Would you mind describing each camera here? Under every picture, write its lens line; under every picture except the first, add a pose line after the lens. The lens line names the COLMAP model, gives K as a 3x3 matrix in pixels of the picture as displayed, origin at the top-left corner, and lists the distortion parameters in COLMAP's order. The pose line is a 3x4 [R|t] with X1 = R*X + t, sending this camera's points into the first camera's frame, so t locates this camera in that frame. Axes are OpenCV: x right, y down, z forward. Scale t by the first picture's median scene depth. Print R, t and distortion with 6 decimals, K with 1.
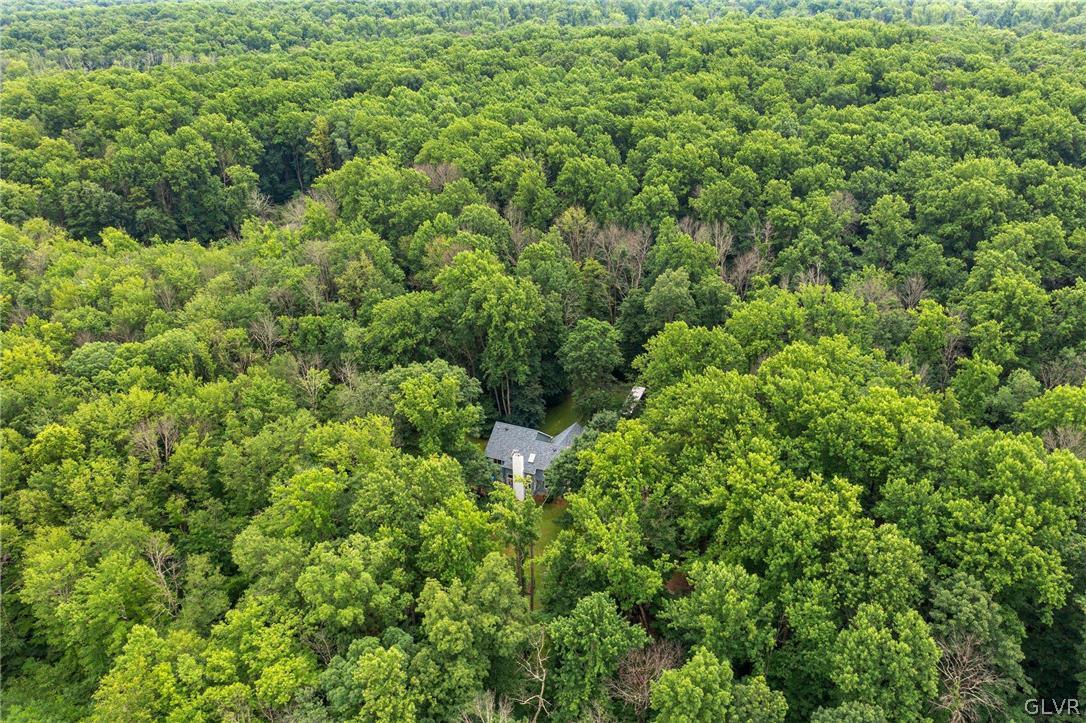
lens RADIAL K [[873.6, 0, 543.9], [0, 873.6, 361.6], [0, 0, 1]] dist [-0.003439, -0.003315]
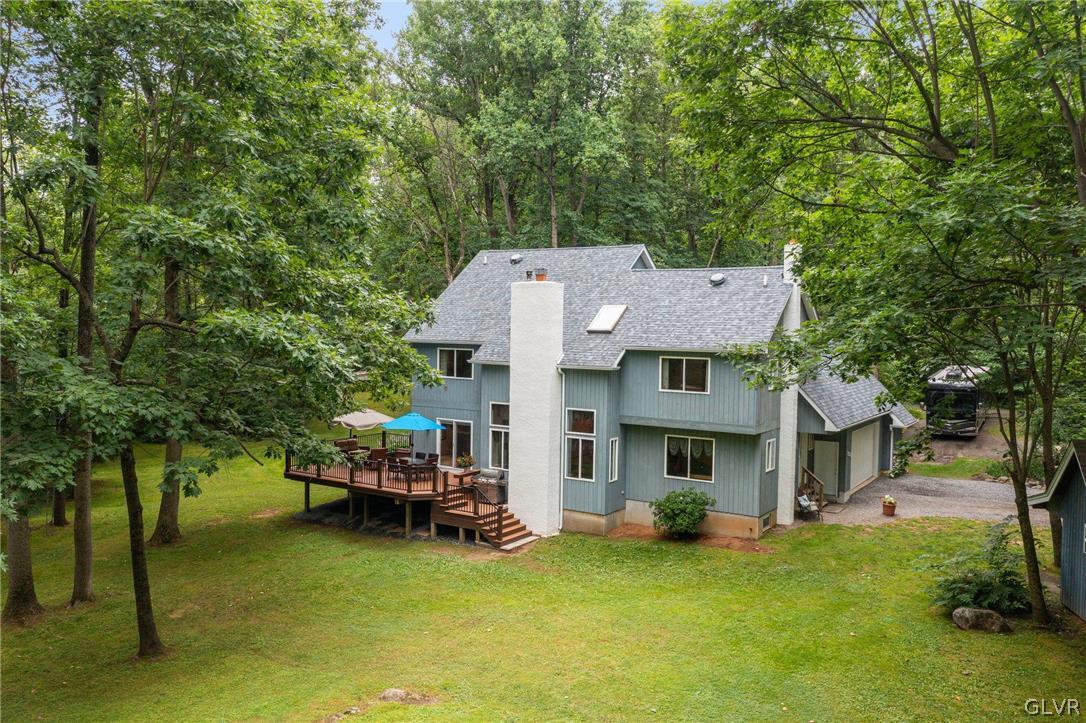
lens RADIAL K [[873.6, 0, 542.6], [0, 873.6, 362.0], [0, 0, 1]] dist [-0.003439, -0.003315]
pose [[0.986561, 0.022134, -0.161889, 0.005101], [-0.086444, 0.911475, -0.402171, 0.204174], [0.138656, 0.410761, 0.901138, 0.806024]]
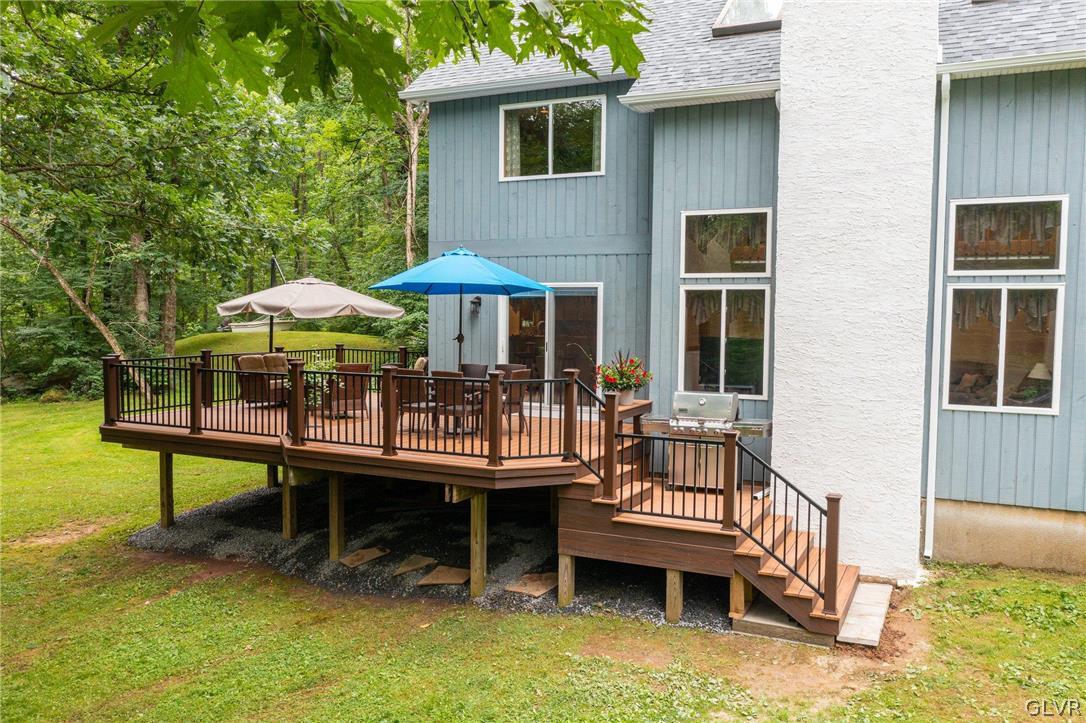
lens RADIAL K [[873.6, 0, 543.9], [0, 873.6, 360.9], [0, 0, 1]] dist [-0.003439, -0.003315]
pose [[0.999312, 0.010165, -0.035657, -0.051284], [-0.023408, 0.918757, -0.394128, 0.171393], [0.028754, 0.394692, 0.918363, 0.934179]]
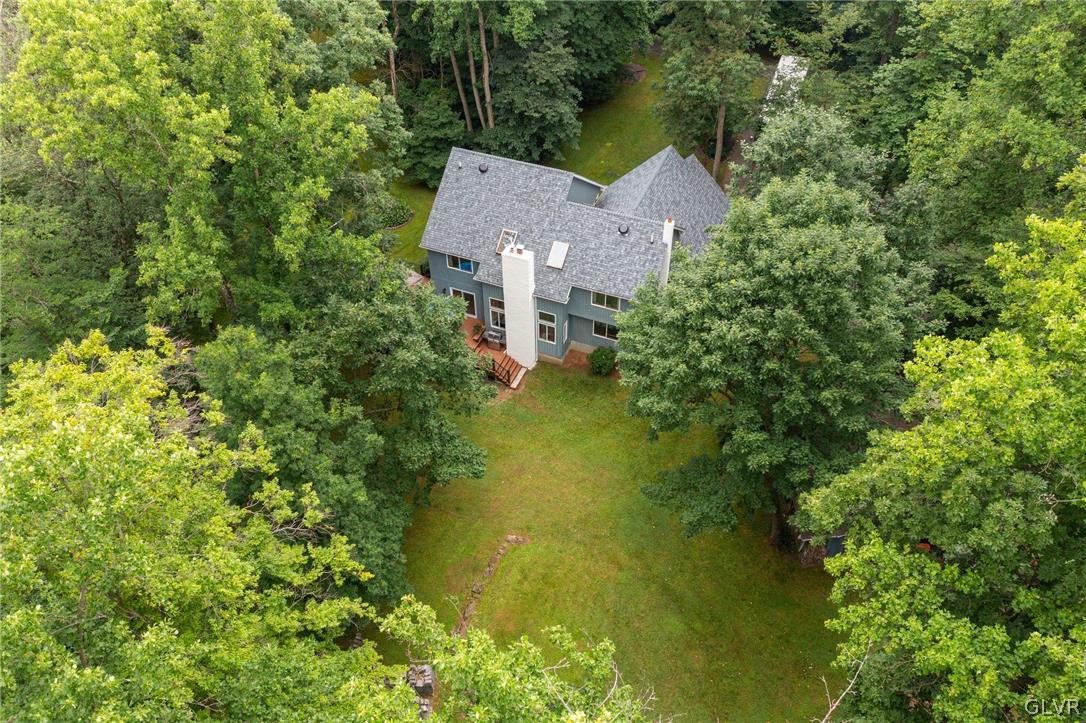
lens RADIAL K [[873.6, 0, 544.5], [0, 873.6, 362.6], [0, 0, 1]] dist [-0.003439, -0.003315]
pose [[0.999849, -0.016207, 0.006274, -0.021668], [0.013478, 0.951035, 0.308790, 0.043621], [-0.010972, -0.308659, 0.951110, 0.650905]]
